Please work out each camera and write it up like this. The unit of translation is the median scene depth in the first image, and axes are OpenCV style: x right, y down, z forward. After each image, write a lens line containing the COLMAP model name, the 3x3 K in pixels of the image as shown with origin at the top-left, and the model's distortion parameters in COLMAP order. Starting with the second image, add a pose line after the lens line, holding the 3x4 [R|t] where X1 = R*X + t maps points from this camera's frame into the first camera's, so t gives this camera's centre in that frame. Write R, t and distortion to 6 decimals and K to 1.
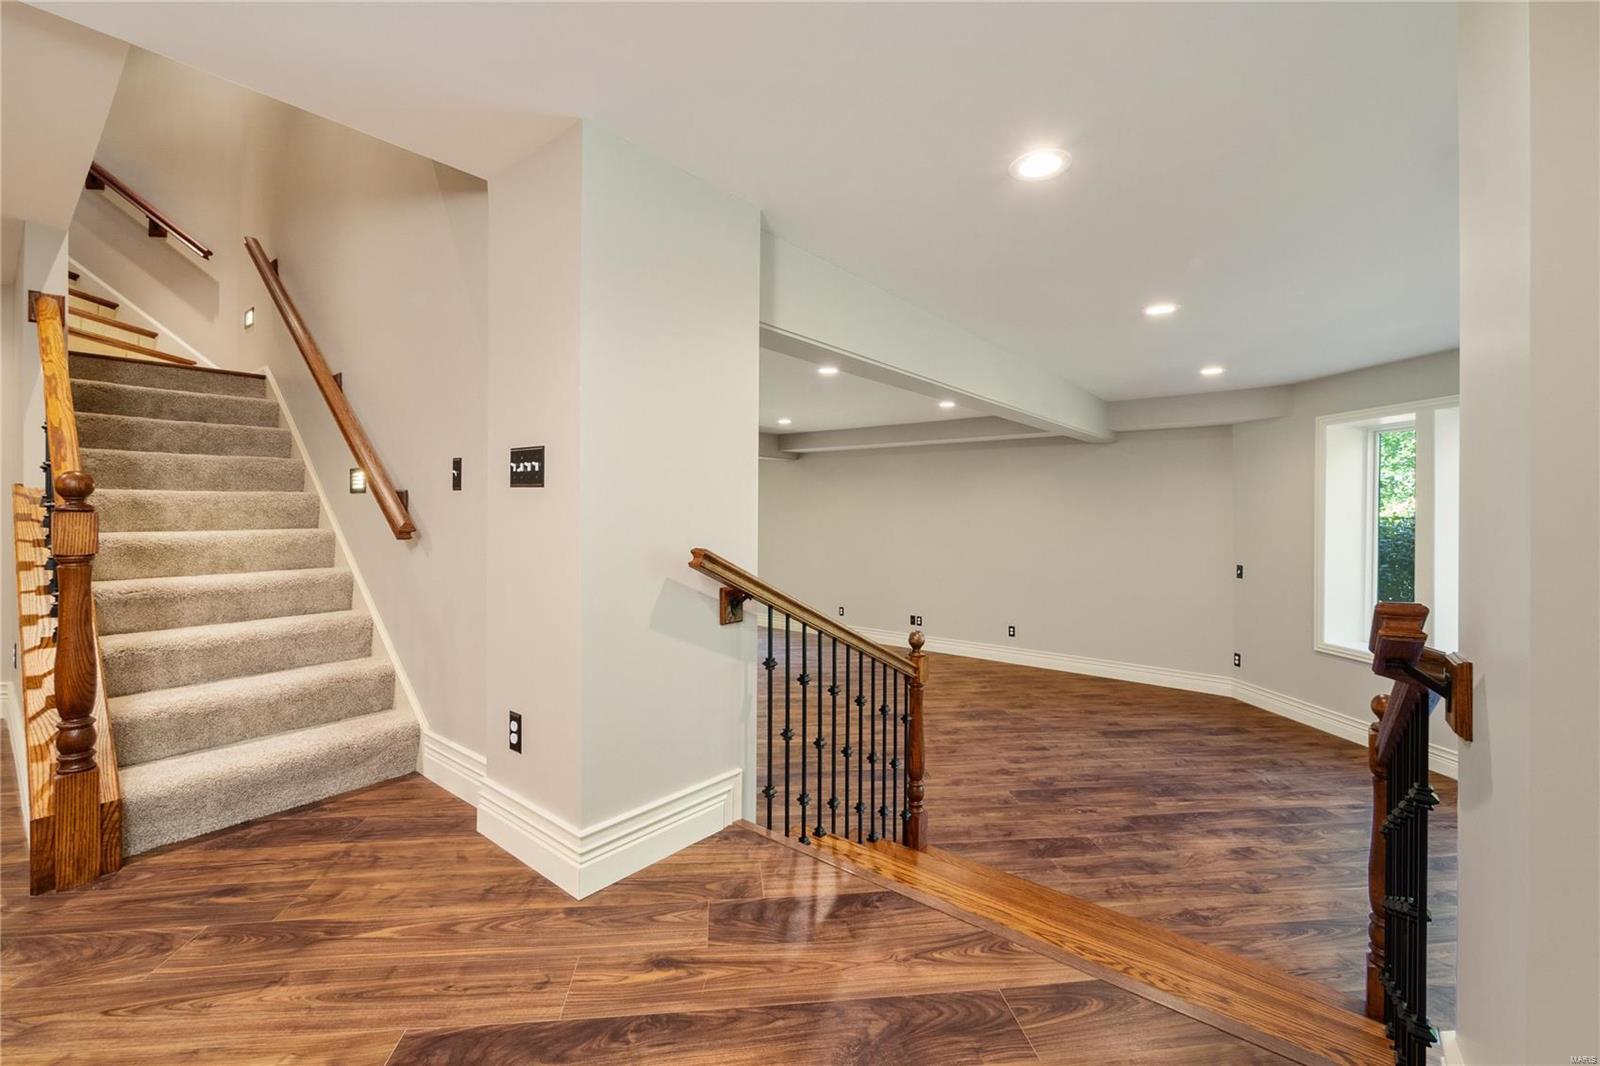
lens RADIAL K [[650.2, 0, 797.9], [0, 650.2, 520.0], [0, 0, 1]] dist [-0.009932, 0.000515]
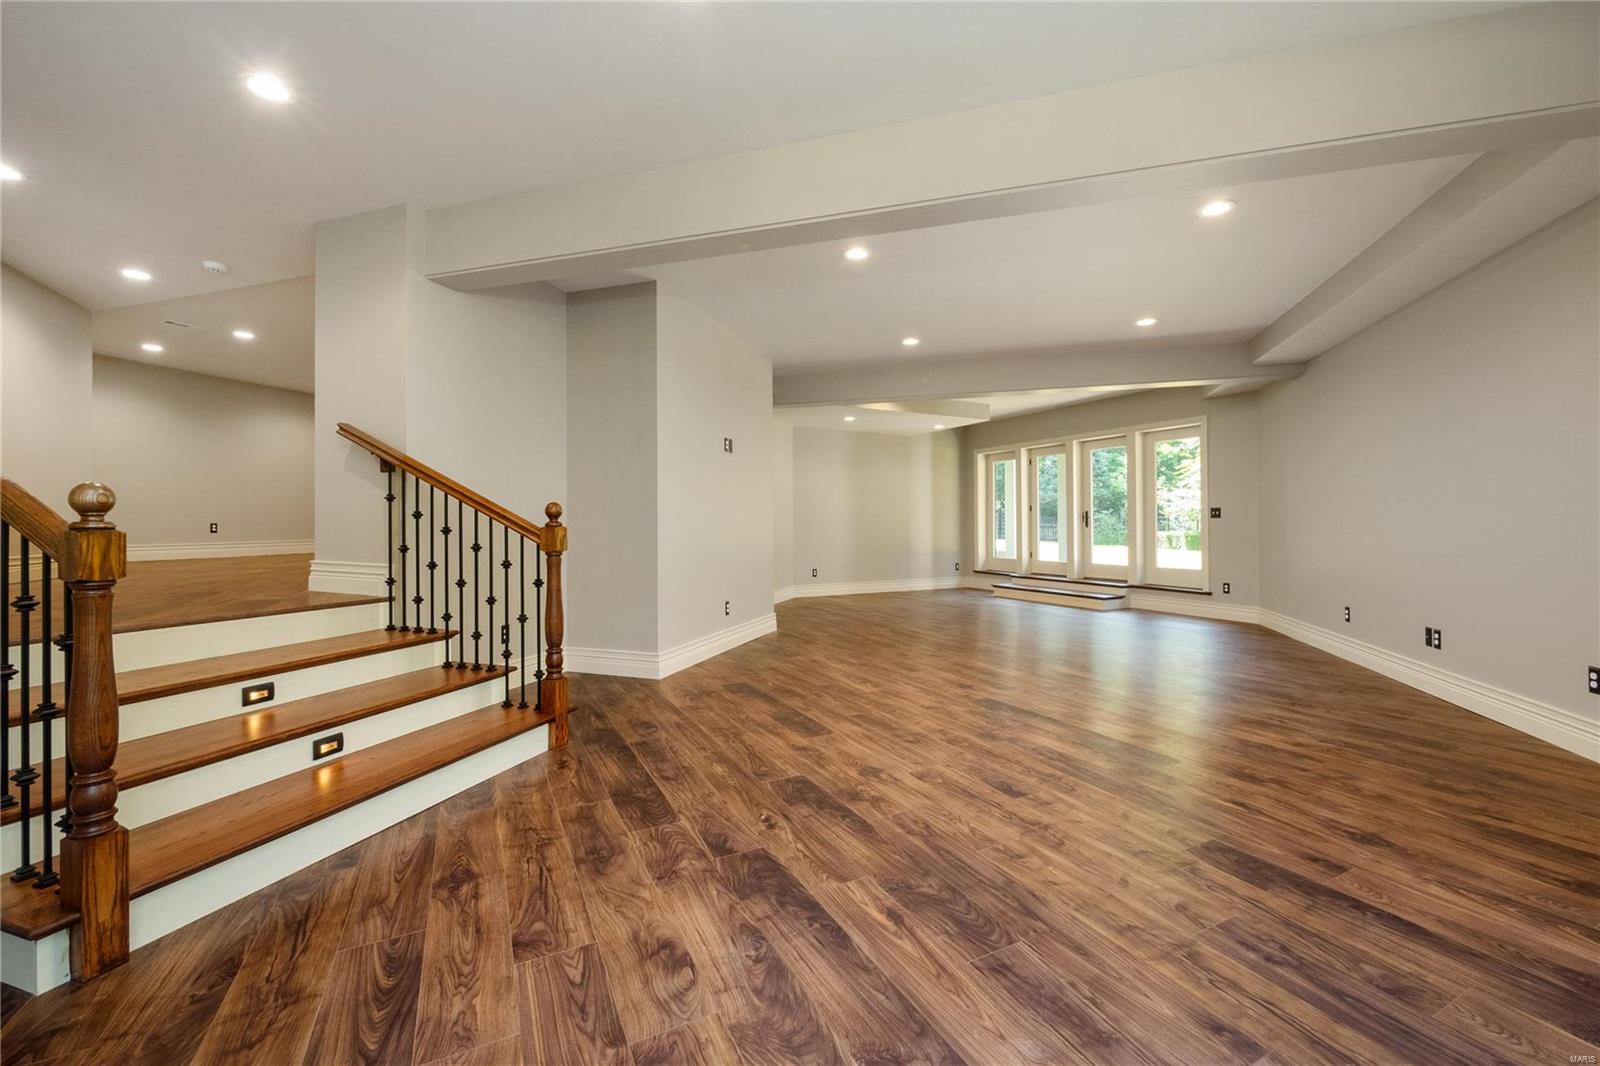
lens RADIAL K [[650.2, 0, 797.6], [0, 650.2, 531.2], [0, 0, 1]] dist [-0.009932, 0.000515]
pose [[0.355376, 0.003280, -0.934718, 0.829724], [-0.011065, 0.999939, -0.000698, 0.137993], [0.934658, 0.010591, 0.355390, 0.644874]]
